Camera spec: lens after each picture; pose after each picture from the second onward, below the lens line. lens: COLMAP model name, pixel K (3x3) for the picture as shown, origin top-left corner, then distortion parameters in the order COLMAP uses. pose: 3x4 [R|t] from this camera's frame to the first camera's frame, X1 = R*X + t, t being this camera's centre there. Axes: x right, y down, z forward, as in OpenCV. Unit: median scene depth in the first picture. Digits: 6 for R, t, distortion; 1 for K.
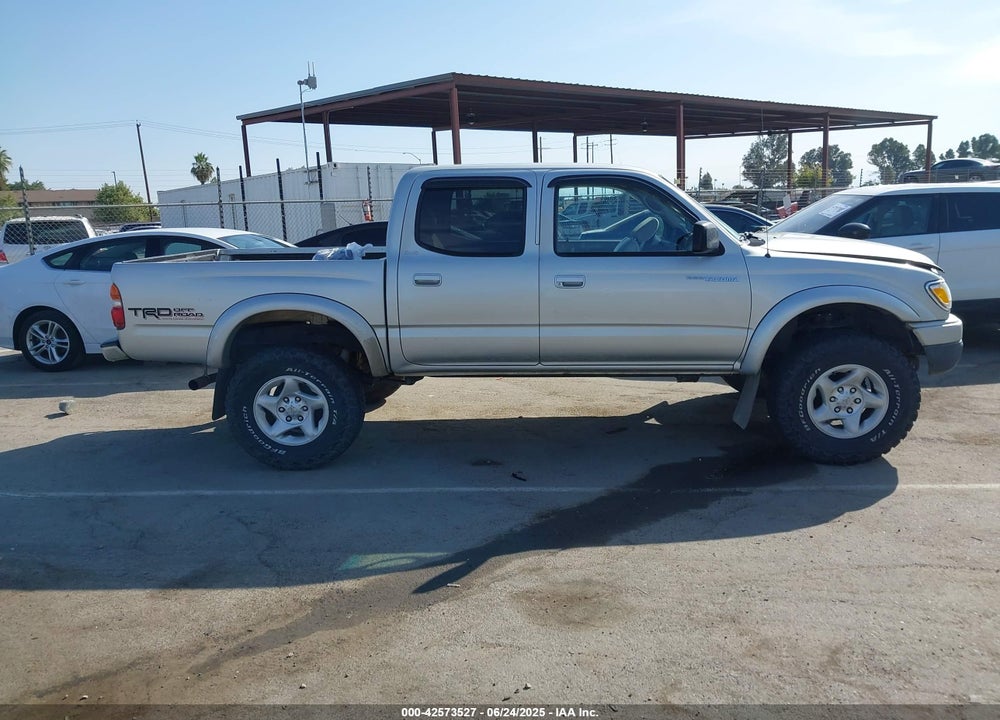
lens RADIAL K [[790.5, 0, 497.9], [0, 790.5, 374.2], [0, 0, 1]] dist [0.001601, -0.001228]
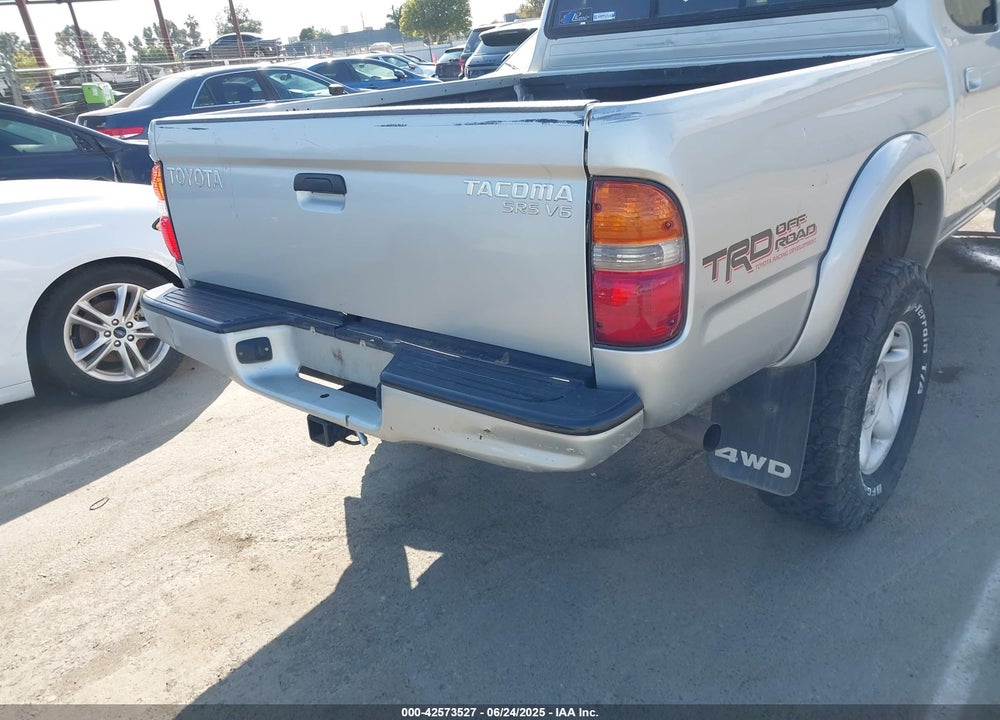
lens RADIAL K [[795.3, 0, 500.2], [0, 795.3, 374.1], [0, 0, 1]] dist [0.014357, -0.008880]
pose [[0.597731, -0.328079, 0.731493, -0.739452], [0.239883, 0.943819, 0.227291, -0.128059], [-0.764966, 0.039614, 0.642851, 0.875510]]
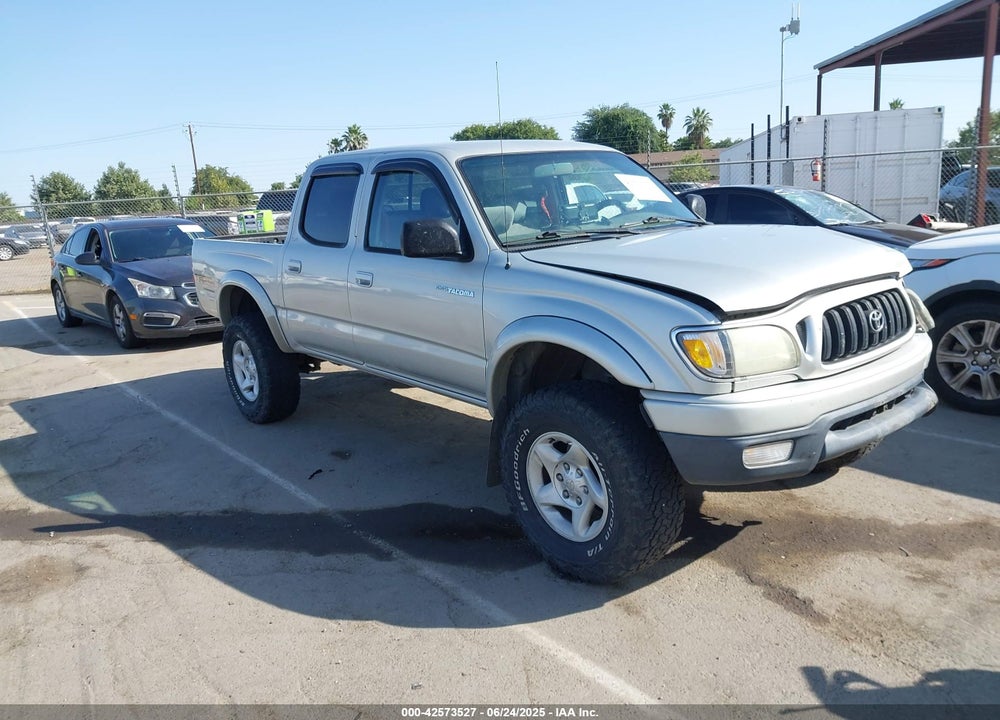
lens RADIAL K [[809.9, 0, 501.3], [0, 809.9, 342.4], [0, 0, 1]] dist [0.018493, -0.002761]
pose [[0.673976, 0.134533, -0.726400, 0.857728], [-0.122735, 0.990005, 0.069476, -0.123875], [0.728486, 0.042330, 0.683752, 0.457379]]
